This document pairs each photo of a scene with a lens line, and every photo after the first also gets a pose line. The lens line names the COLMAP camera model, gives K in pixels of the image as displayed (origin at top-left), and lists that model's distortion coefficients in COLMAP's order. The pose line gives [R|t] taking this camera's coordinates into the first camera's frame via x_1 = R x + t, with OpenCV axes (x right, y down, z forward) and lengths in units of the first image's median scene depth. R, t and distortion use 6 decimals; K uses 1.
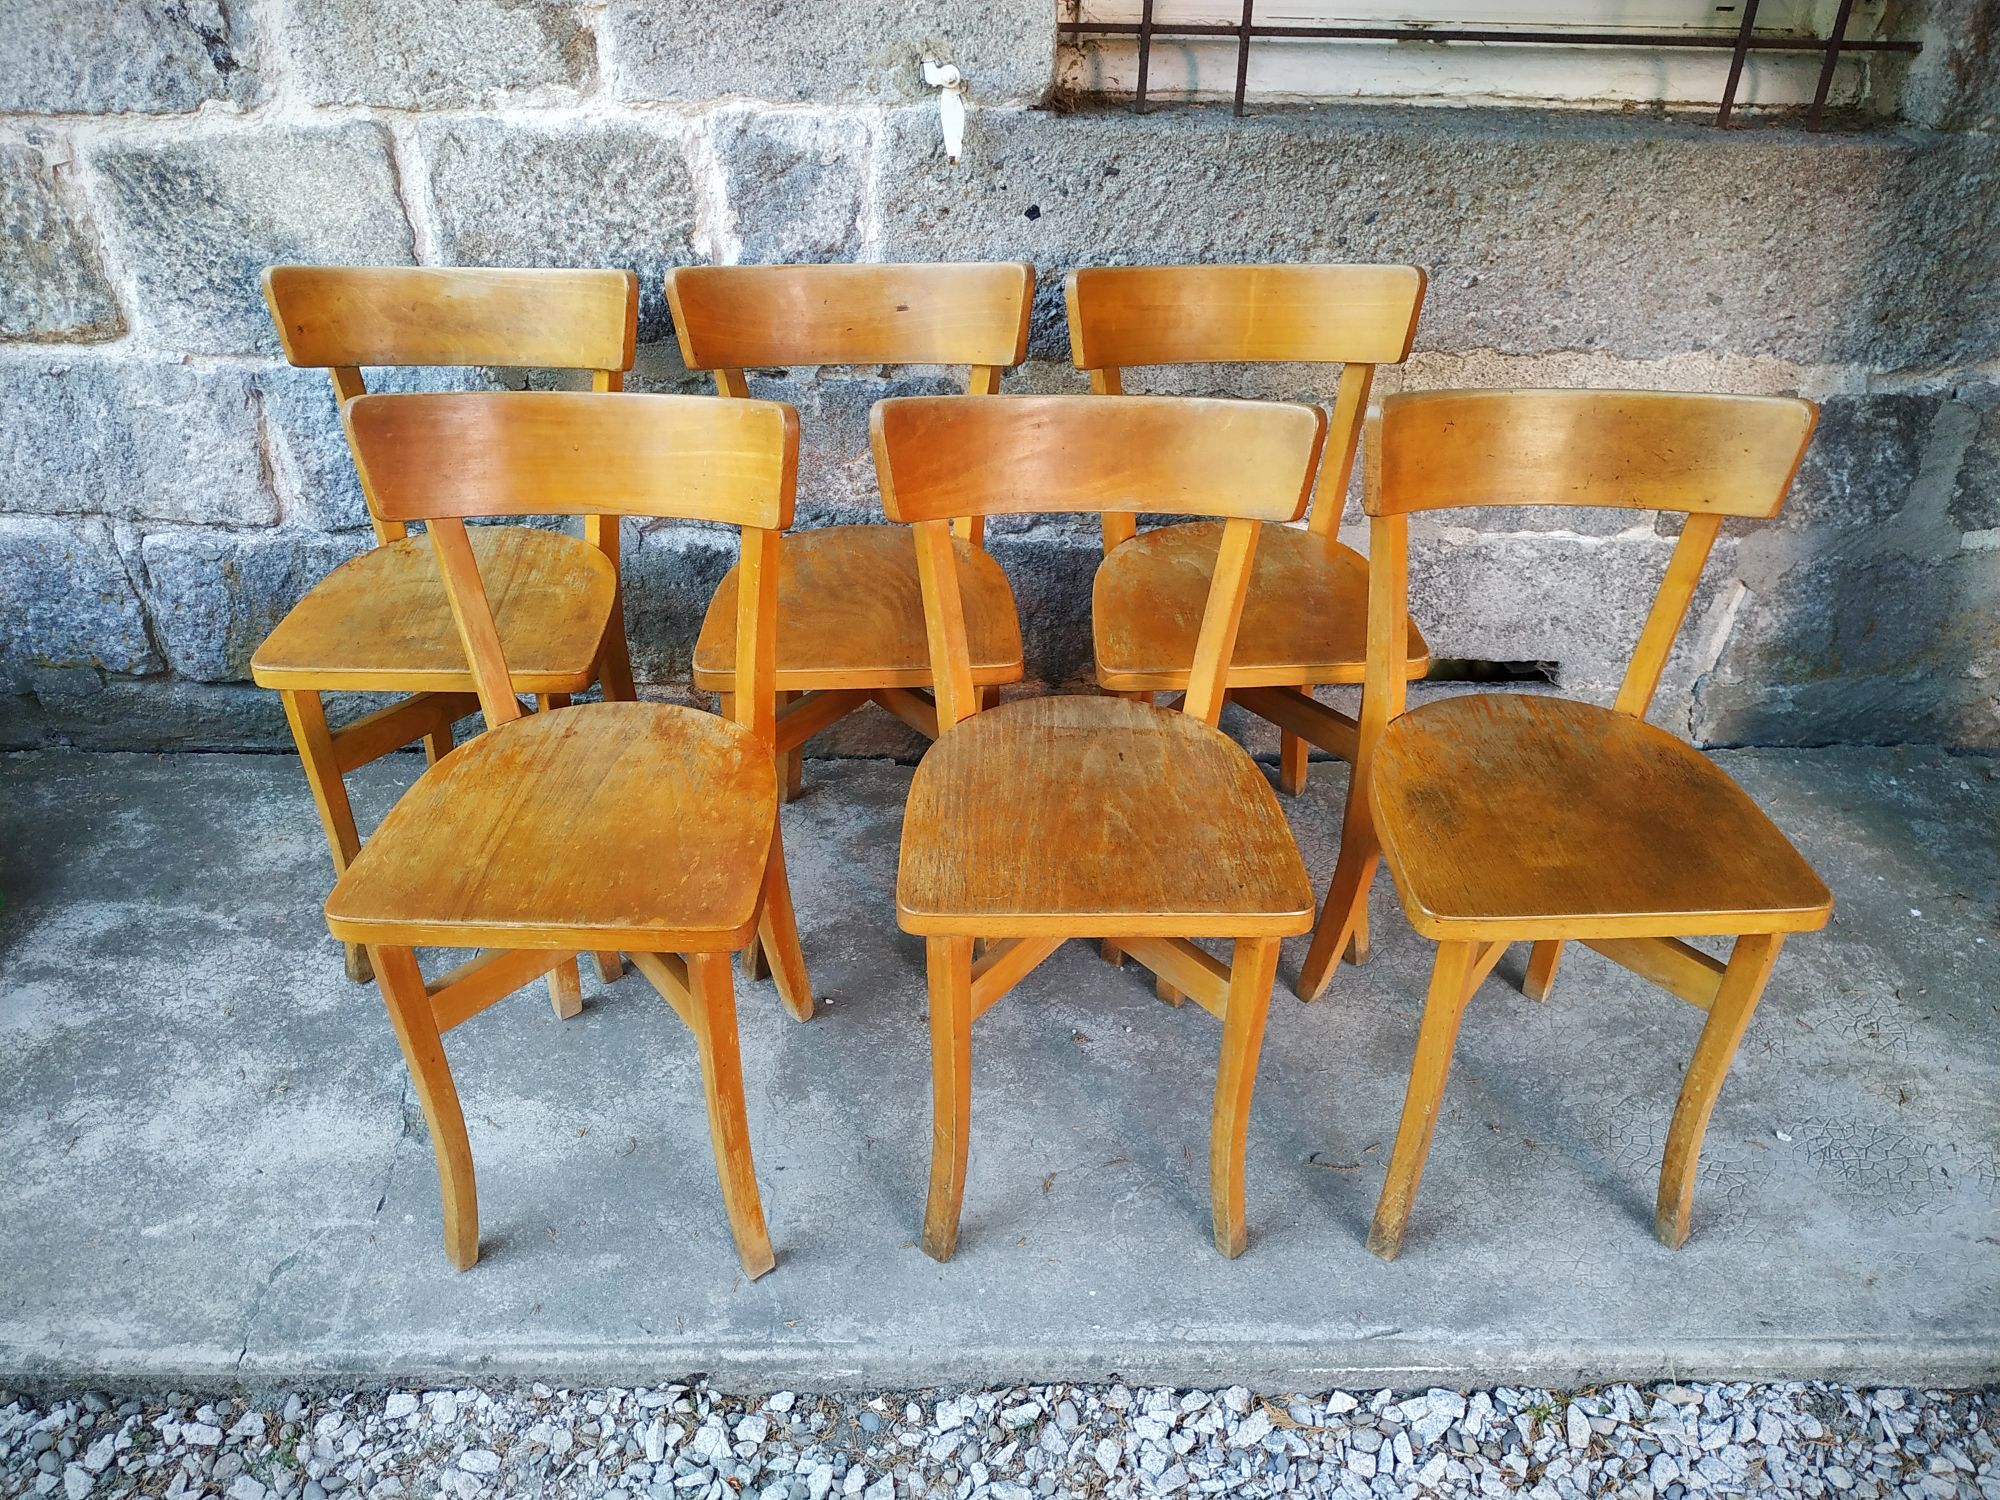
lens RADIAL K [[1464.2, 0, 999.4], [0, 1464.2, 755.7], [0, 0, 1]] dist [-0.009634, -0.004668]
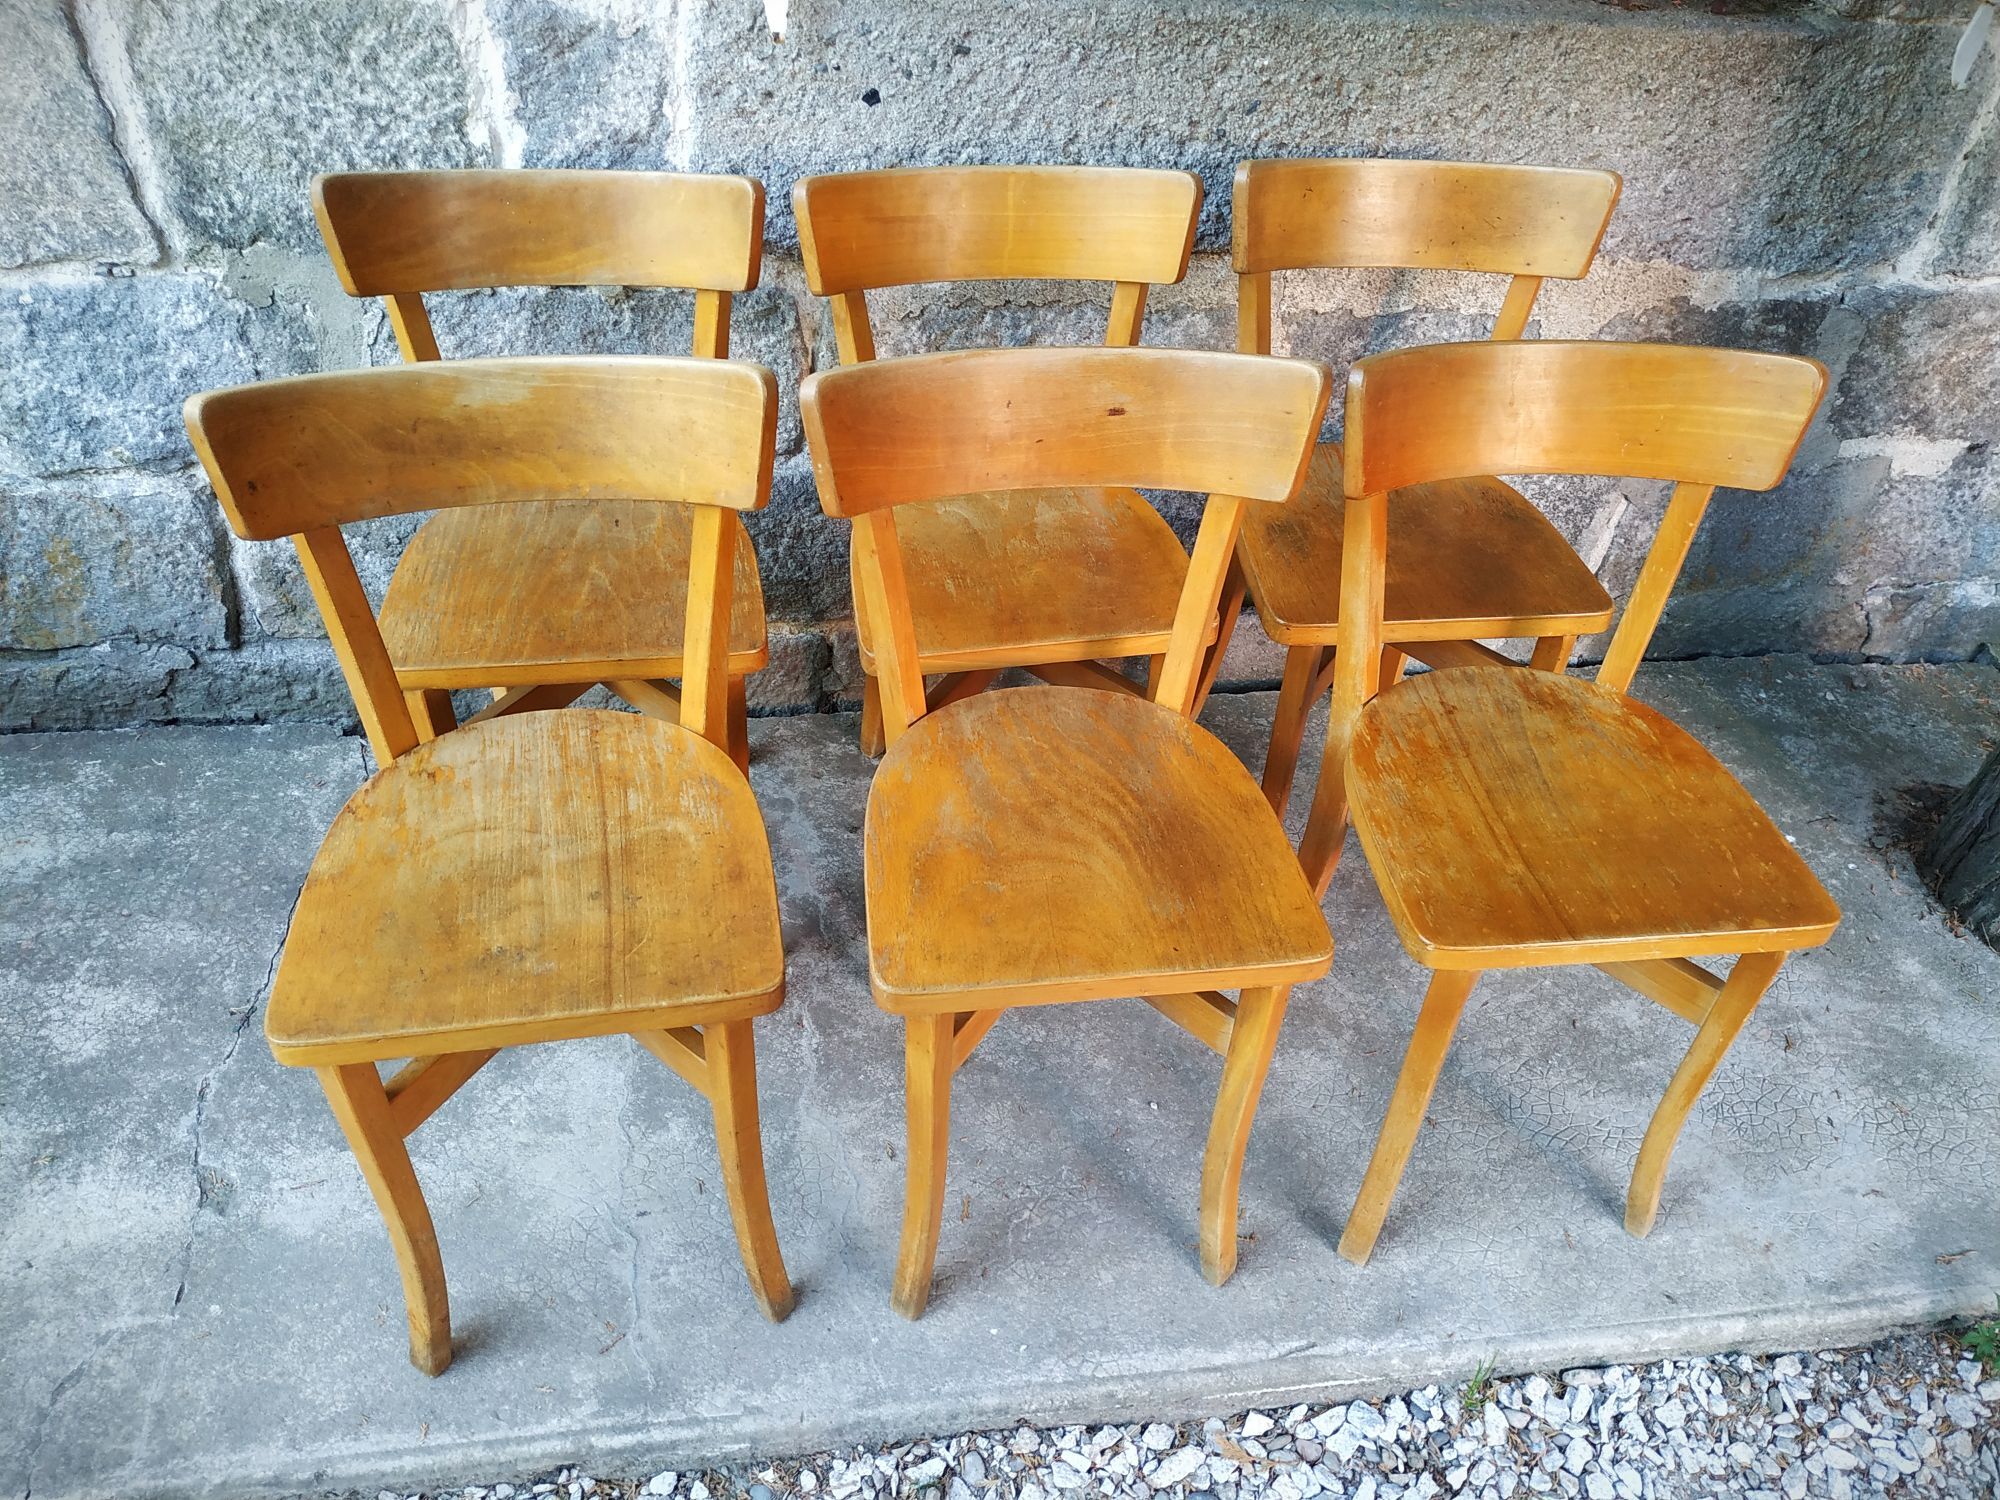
lens RADIAL K [[1464.2, 0, 1002.8], [0, 1464.2, 763.5], [0, 0, 1]] dist [-0.009634, -0.004668]
pose [[0.991678, -0.043706, 0.121100, -0.022532], [0.029163, 0.992423, 0.119359, -0.084443], [-0.125399, -0.114834, 0.985438, 0.098793]]
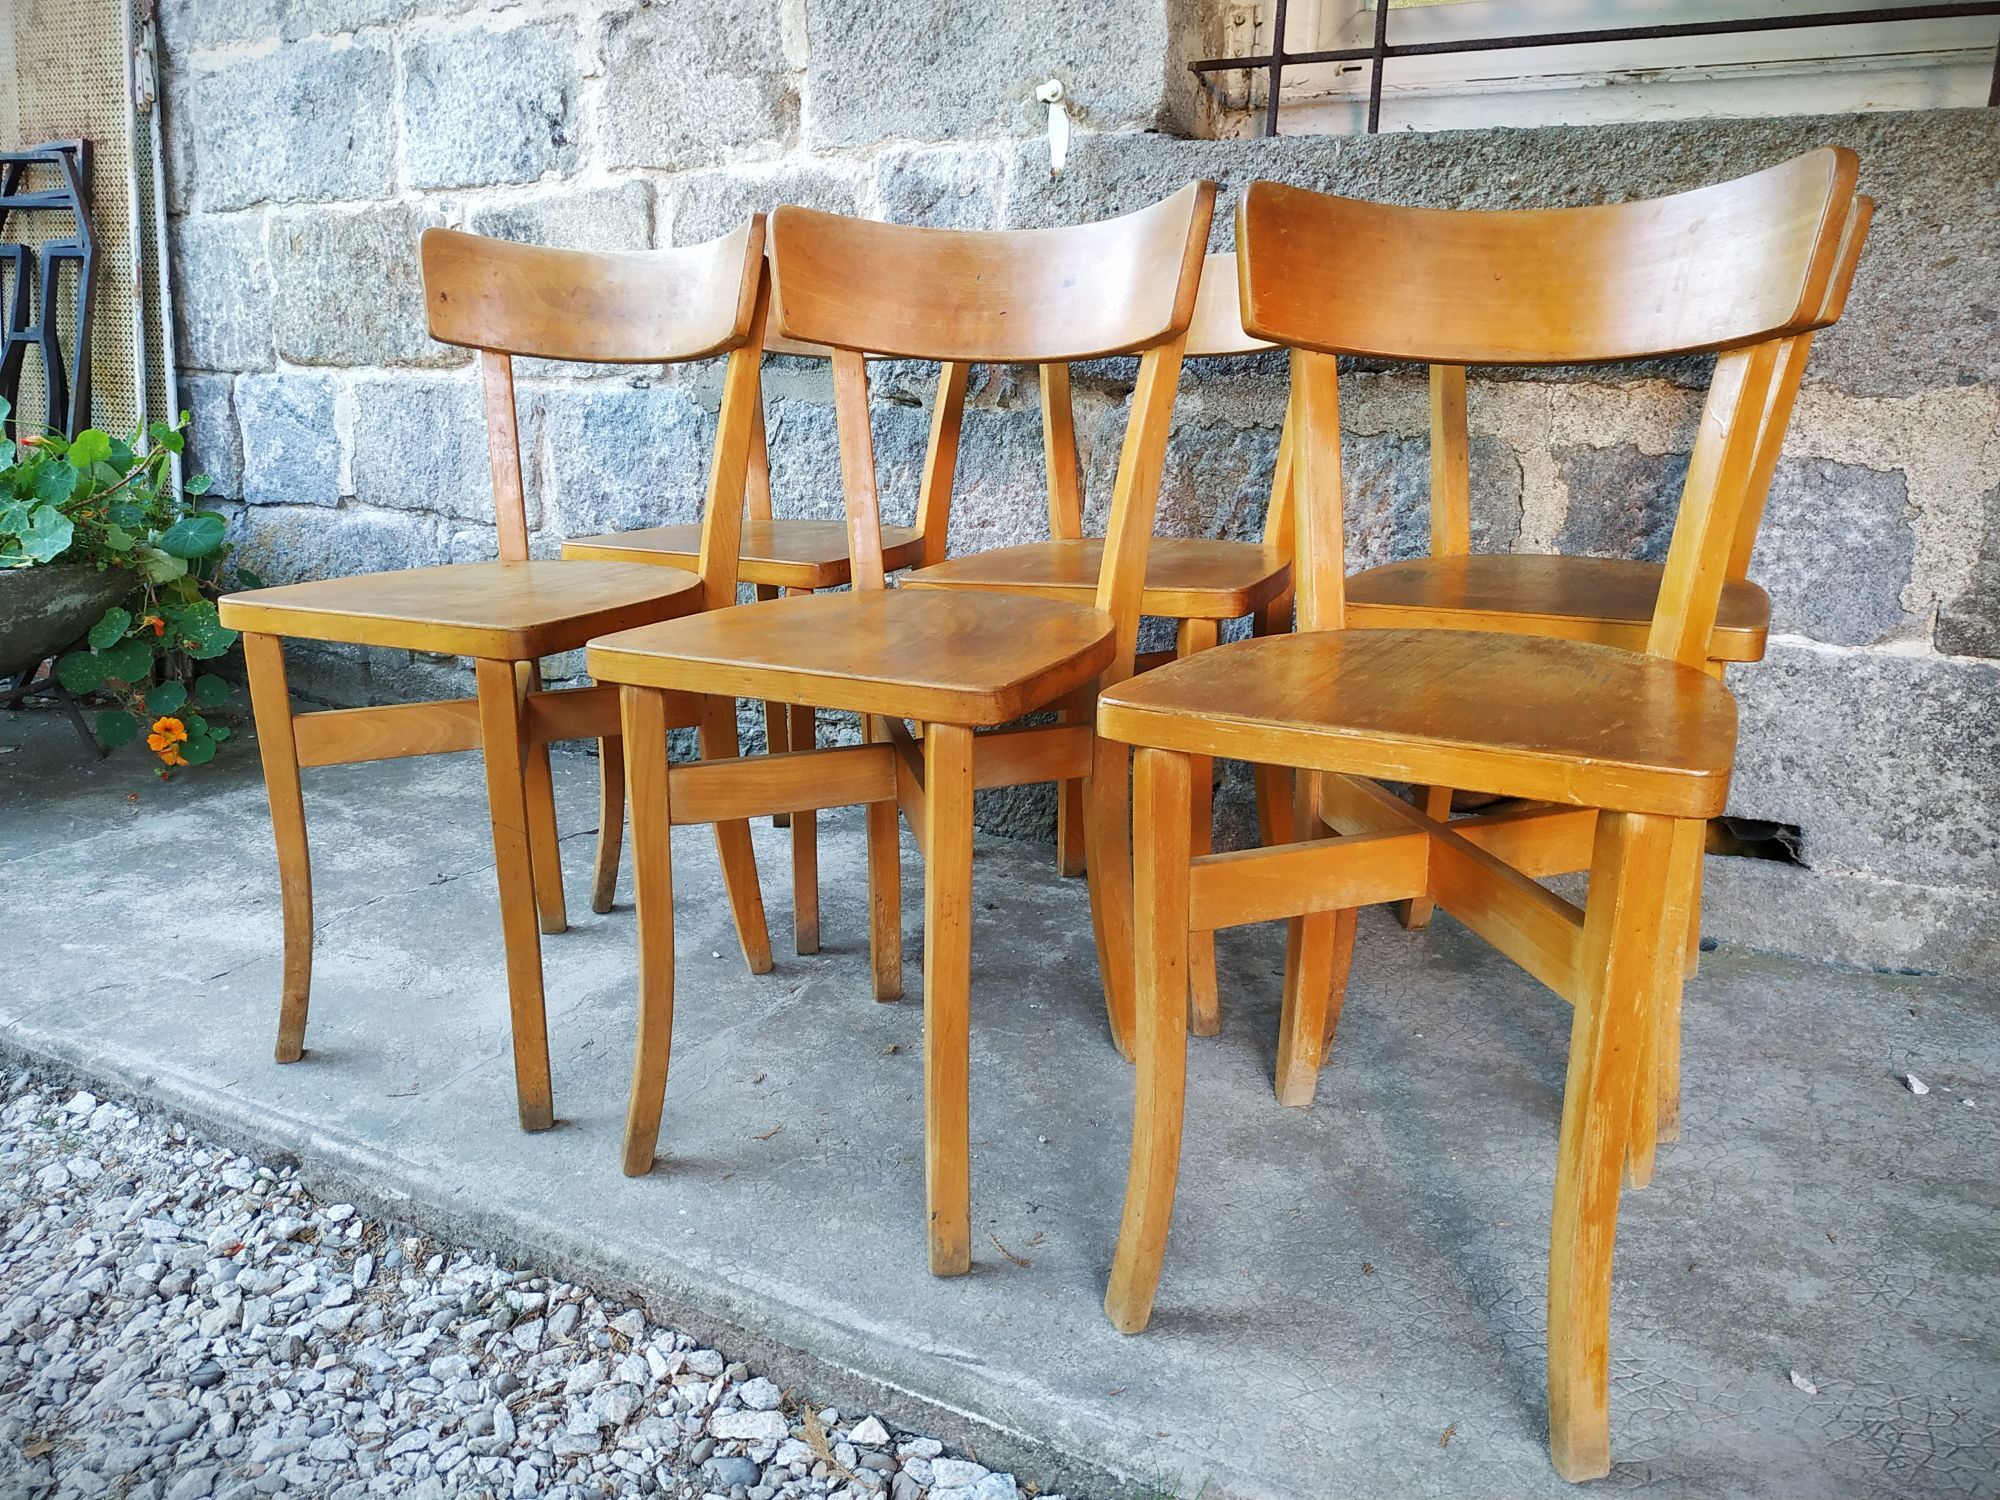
lens RADIAL K [[1464.2, 0, 993.4], [0, 1464.2, 761.8], [0, 0, 1]] dist [-0.009634, -0.004668]
pose [[0.871599, 0.123329, -0.474452, 0.456721], [-0.267937, 0.930331, -0.250387, 0.239470], [0.410518, 0.345360, 0.843921, 0.254787]]
